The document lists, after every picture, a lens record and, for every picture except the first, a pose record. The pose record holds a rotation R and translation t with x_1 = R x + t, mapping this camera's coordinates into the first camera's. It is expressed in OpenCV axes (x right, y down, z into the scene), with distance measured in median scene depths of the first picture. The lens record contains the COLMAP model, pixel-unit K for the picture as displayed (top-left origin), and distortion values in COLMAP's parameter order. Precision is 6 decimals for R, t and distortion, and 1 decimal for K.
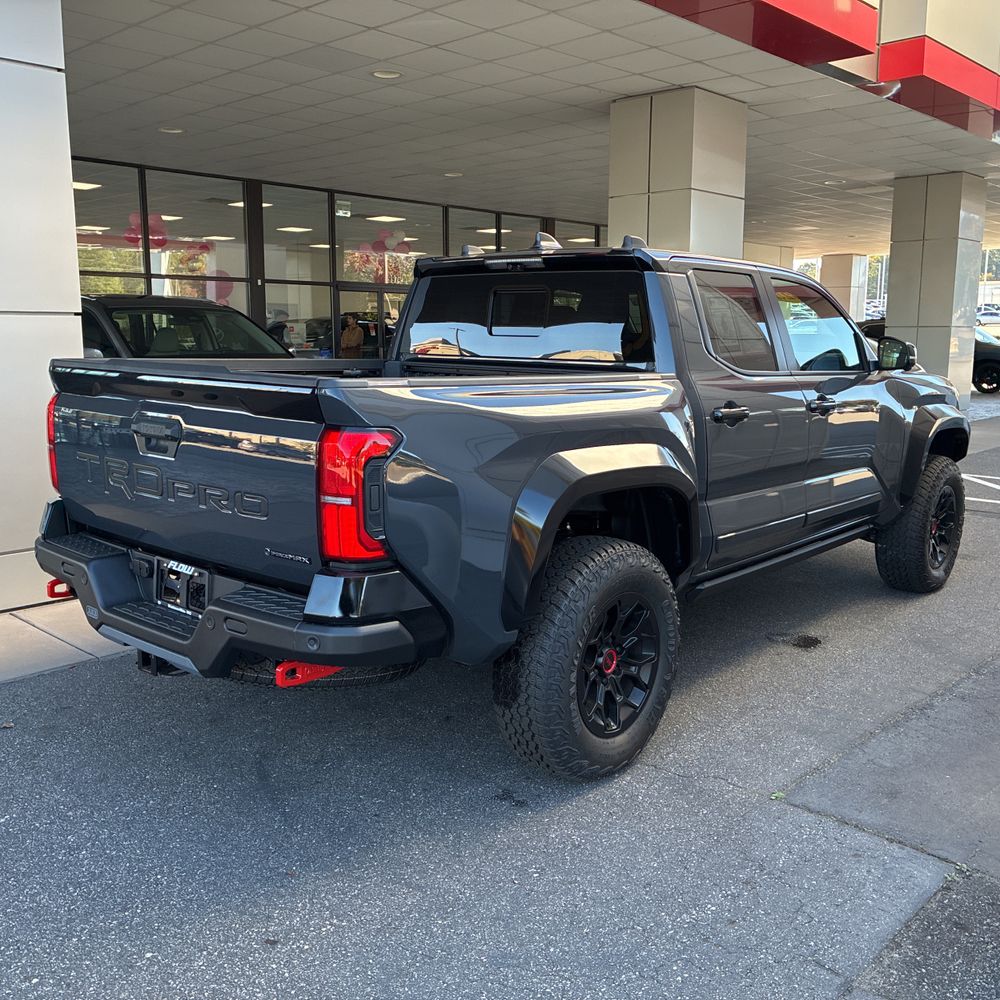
lens RADIAL K [[1015.5, 0, 500.0], [0, 1015.5, 500.0], [0, 0, 1]] dist [0.003329, 0.017475]
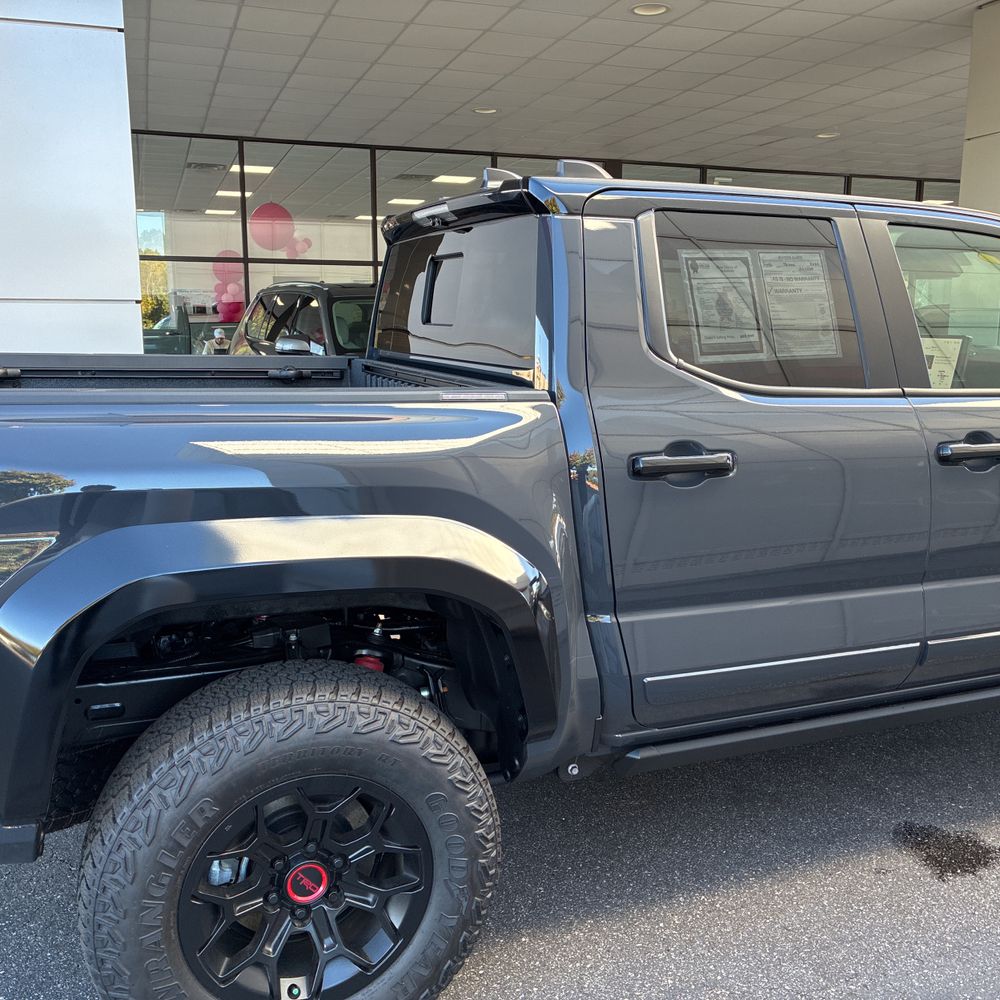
lens RADIAL K [[1025.9, 0, 501.5], [0, 1025.9, 506.7], [0, 0, 1]] dist [0.013197, 0.000179]
pose [[0.893503, 0.075909, -0.442595, 0.344319], [-0.071737, 0.997080, 0.026186, -0.060862], [0.443290, 0.008353, 0.896339, 0.393476]]
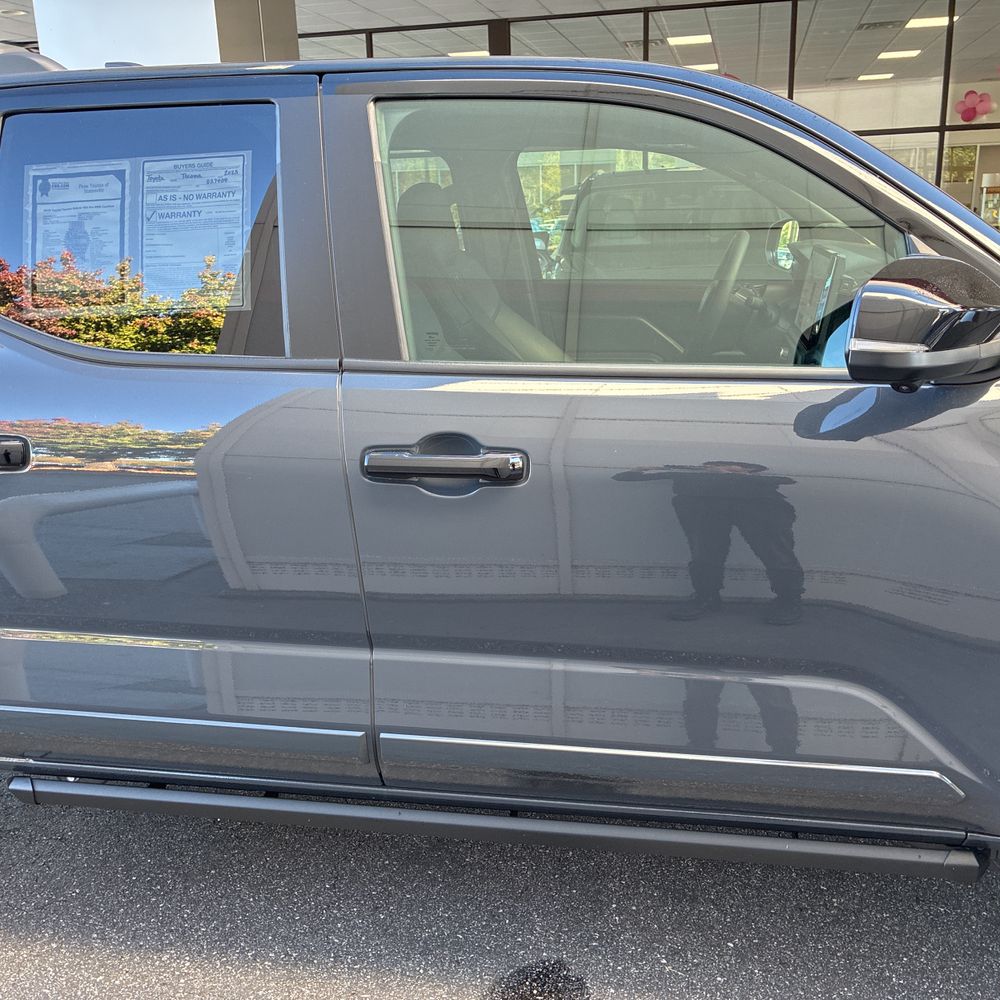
lens RADIAL K [[1025.9, 0, 501.5], [0, 1025.9, 506.7], [0, 0, 1]] dist [0.013197, 0.000179]
pose [[0.513421, 0.218520, -0.829848, 0.640689], [-0.109328, 0.975811, 0.189316, -0.151887], [0.851144, -0.006473, 0.524892, 0.852554]]
